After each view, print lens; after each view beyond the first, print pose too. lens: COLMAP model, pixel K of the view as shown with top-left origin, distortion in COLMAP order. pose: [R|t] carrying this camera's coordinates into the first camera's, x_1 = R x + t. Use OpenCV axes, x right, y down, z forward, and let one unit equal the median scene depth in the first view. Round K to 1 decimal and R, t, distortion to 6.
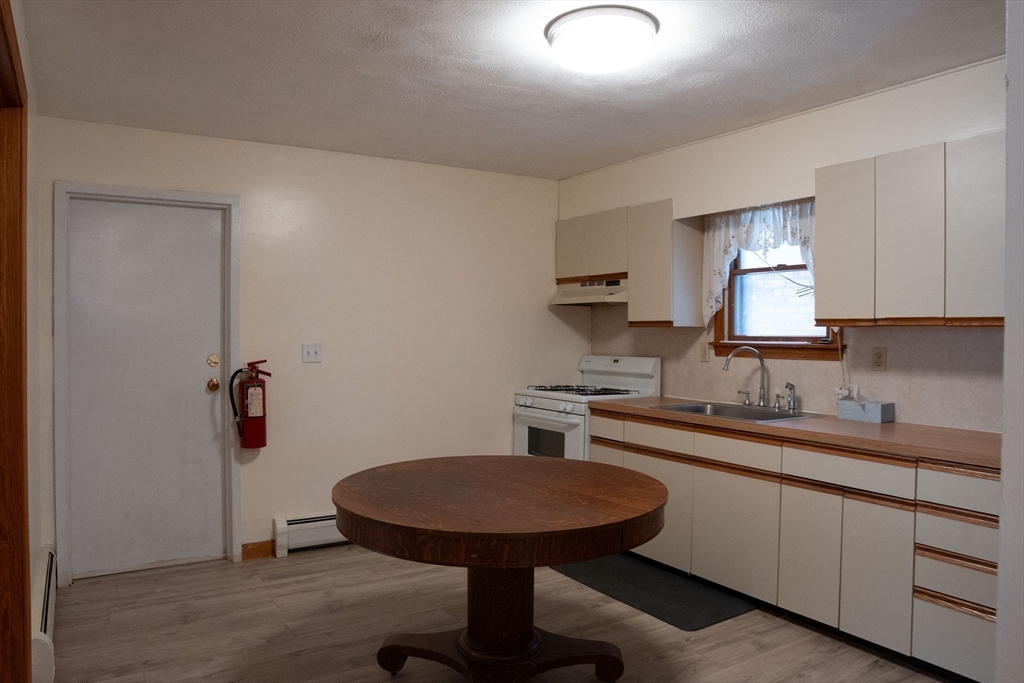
lens RADIAL K [[721.1, 0, 512.7], [0, 721.1, 340.4], [0, 0, 1]] dist [-0.091437, 0.058838]
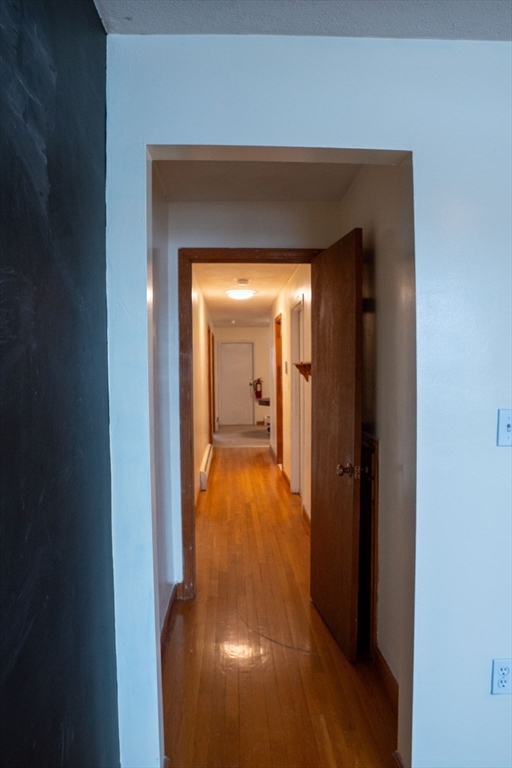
lens RADIAL K [[540.8, 0, 256.1], [0, 540.8, 384.3], [0, 0, 1]] dist [-0.091437, 0.058838]
pose [[0.874212, 0.000357, -0.485544, 1.209784], [0.005999, 0.999915, 0.011535, 0.026318], [0.485507, -0.012997, 0.874136, -1.868238]]
